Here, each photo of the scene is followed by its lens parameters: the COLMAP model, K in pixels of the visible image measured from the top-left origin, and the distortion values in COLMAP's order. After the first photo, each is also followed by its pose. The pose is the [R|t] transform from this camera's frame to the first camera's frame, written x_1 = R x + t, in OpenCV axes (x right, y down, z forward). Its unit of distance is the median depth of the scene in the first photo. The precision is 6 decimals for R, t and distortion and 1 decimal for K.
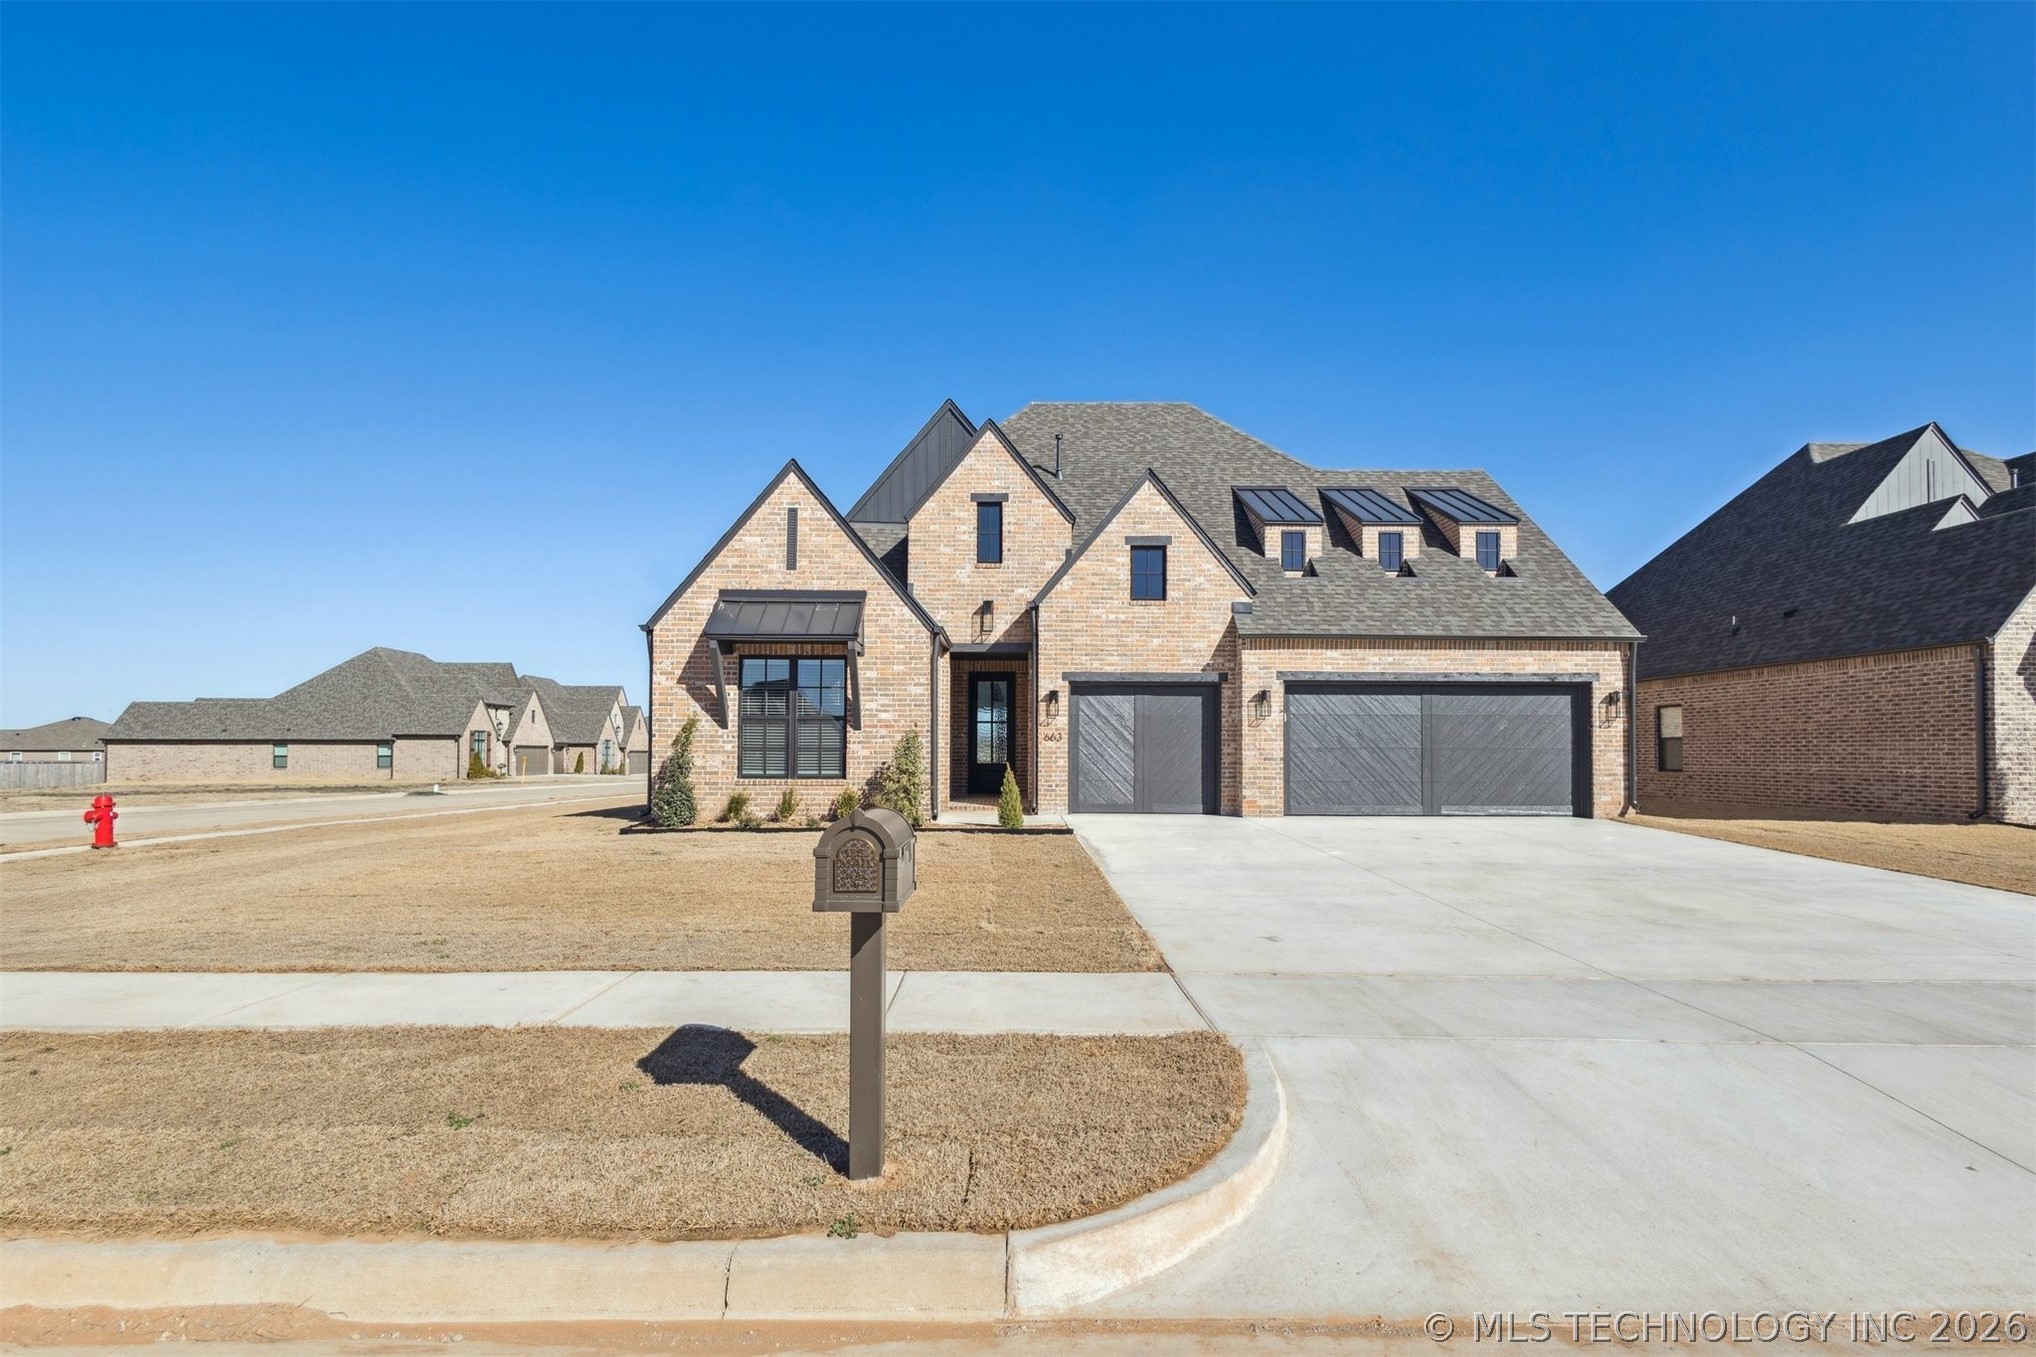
lens RADIAL K [[928.2, 0, 994.9], [0, 928.2, 745.0], [0, 0, 1]] dist [0.004838, 0.000089]
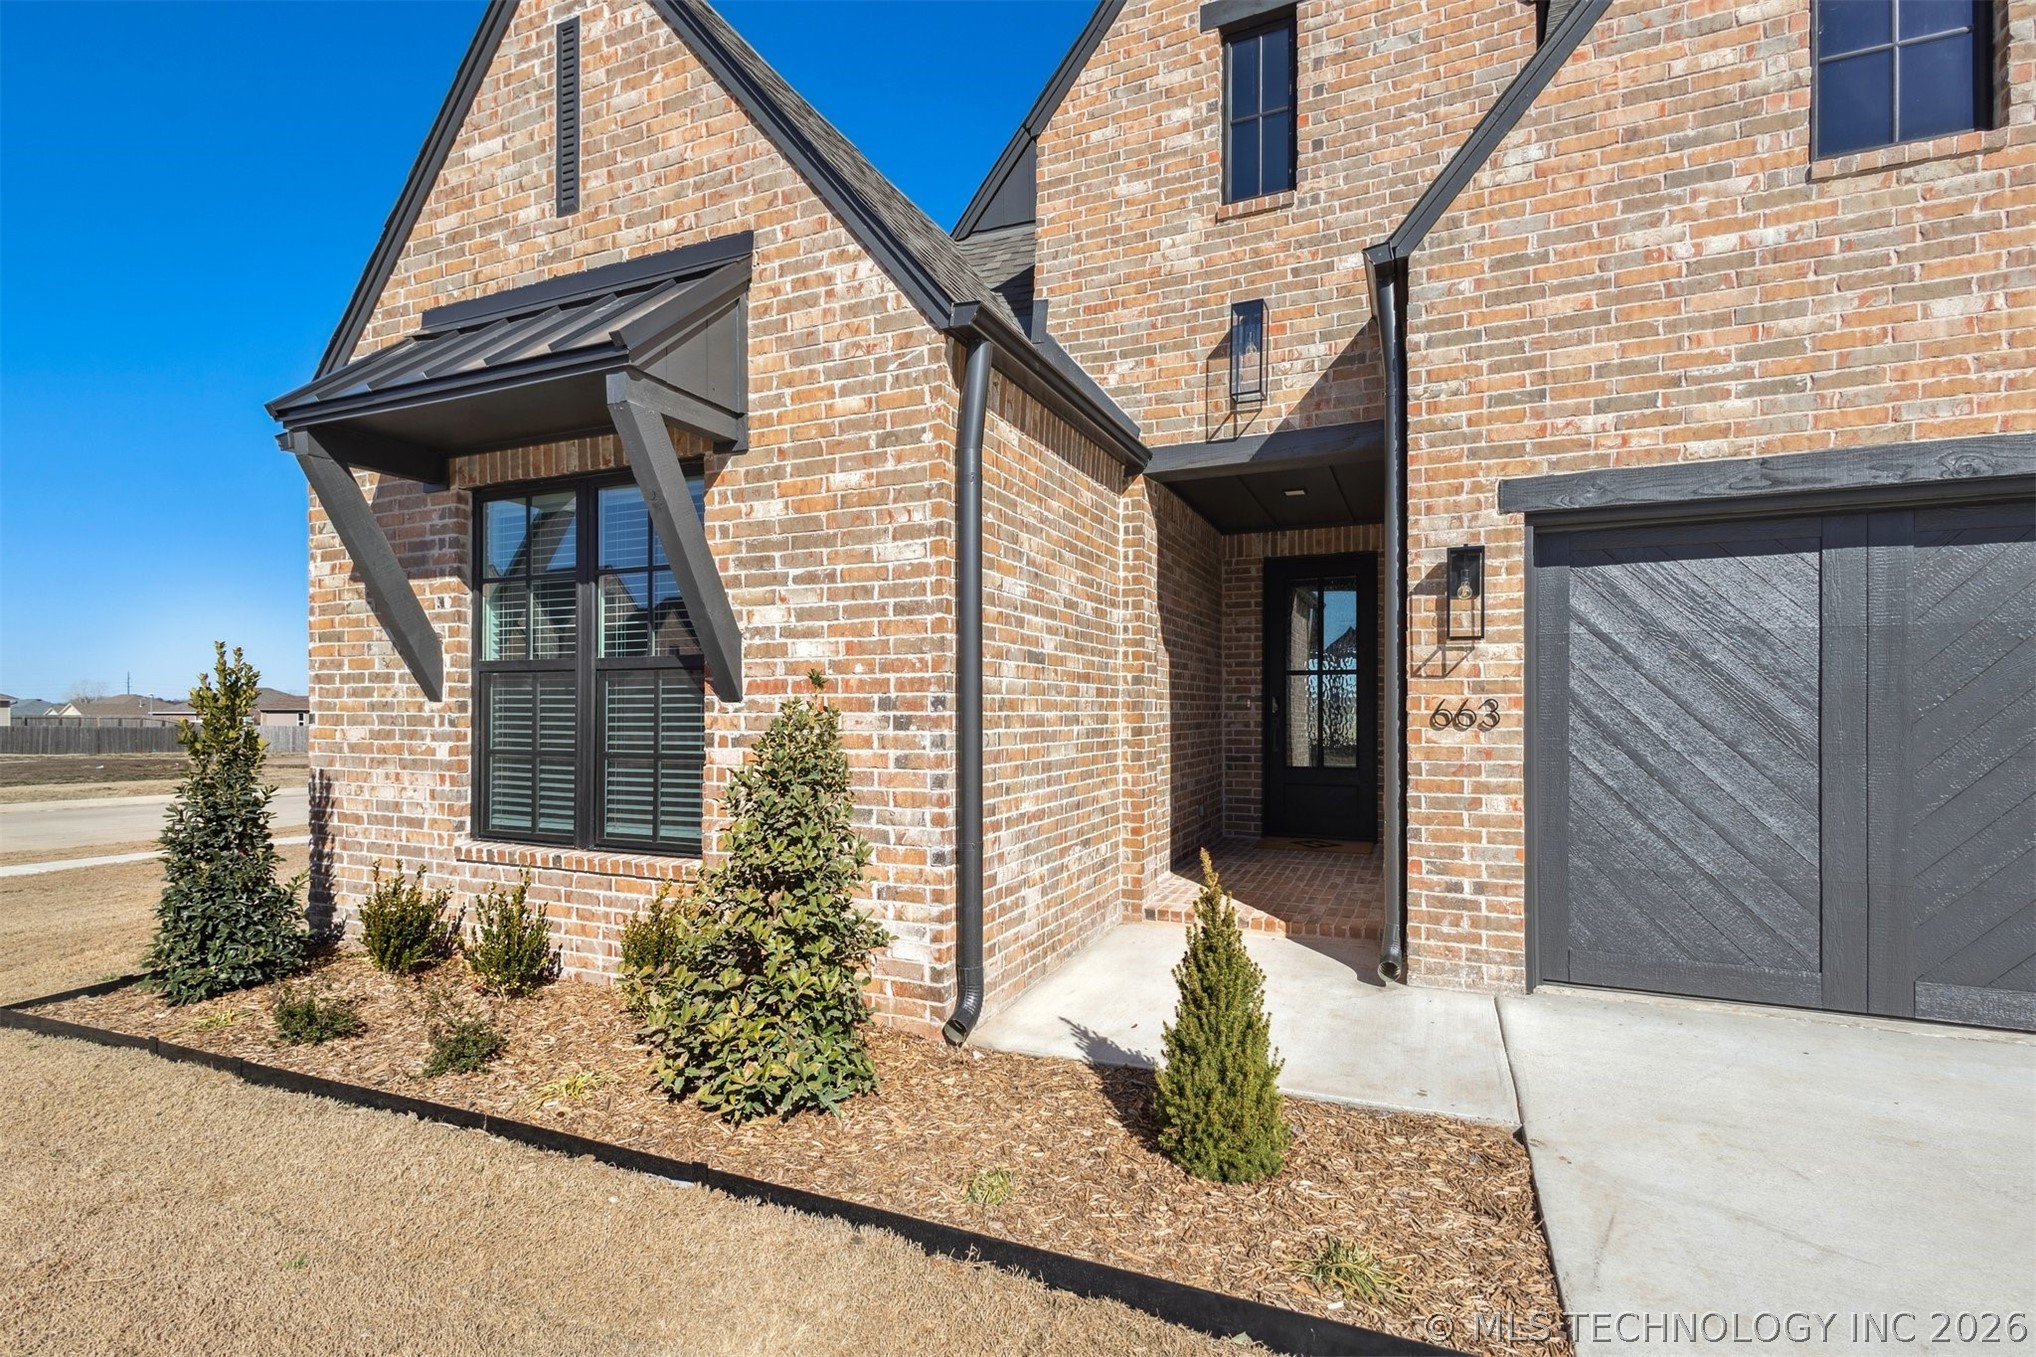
lens RADIAL K [[940.7, 0, 1008.2], [0, 940.7, 713.6], [0, 0, 1]] dist [0.005862, -0.001365]
pose [[0.915431, -0.003363, -0.402462, 0.050113], [0.006857, 0.999950, 0.007242, -0.011888], [0.402417, -0.009390, 0.915408, 0.670517]]
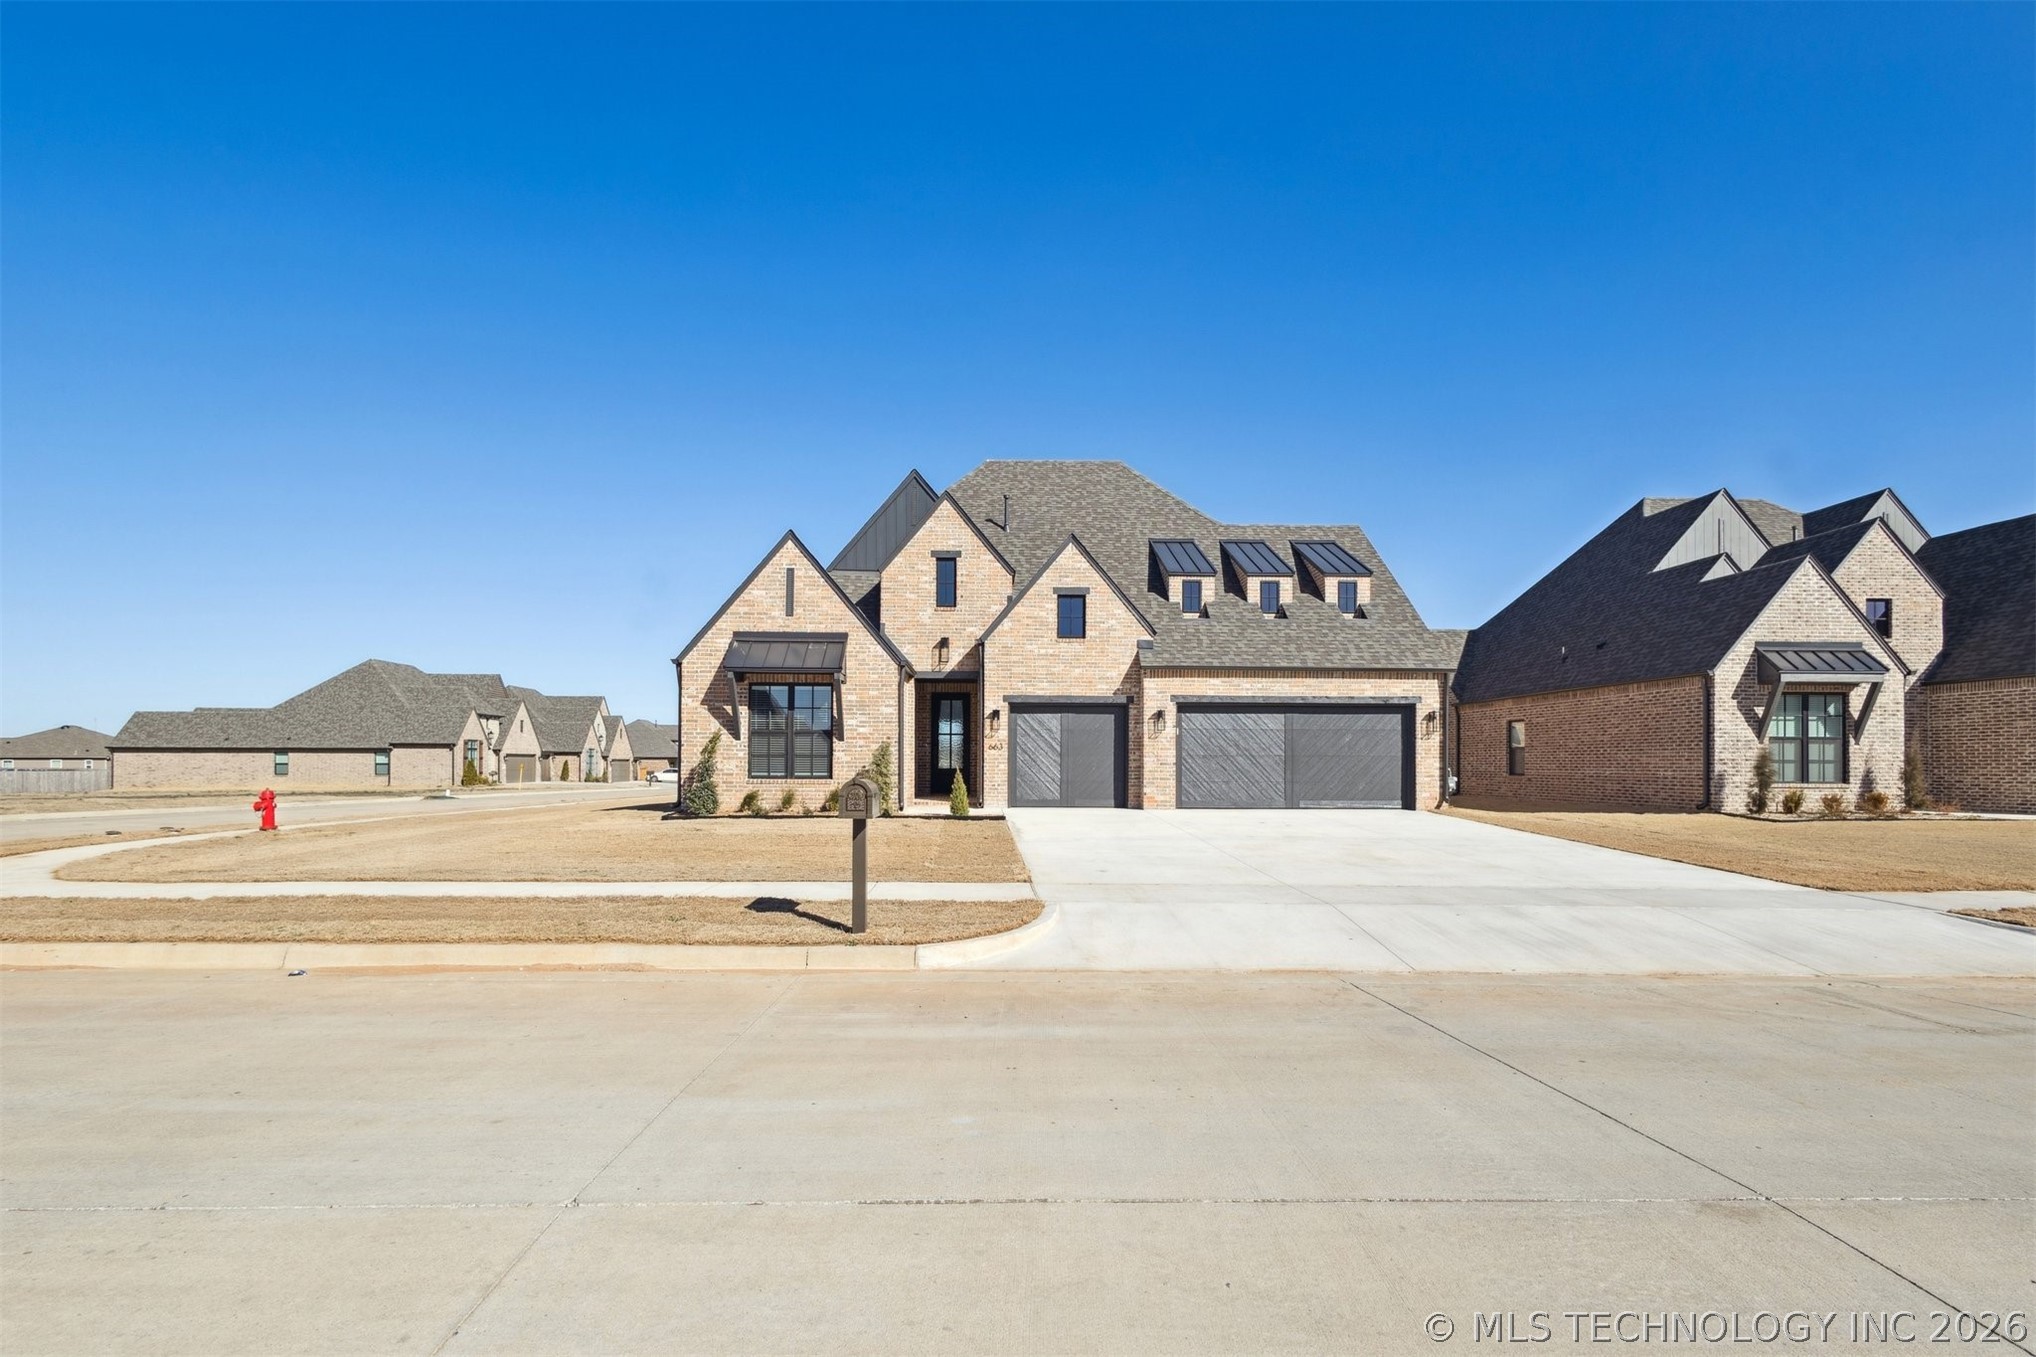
lens RADIAL K [[932.7, 0, 981.0], [0, 932.7, 768.1], [0, 0, 1]] dist [0.012017, 0.000170]
pose [[0.999930, 0.000359, 0.011806, 0.027222], [-0.000538, 0.999885, 0.015151, 0.001468], [-0.011800, -0.015157, 0.999816, -0.264905]]
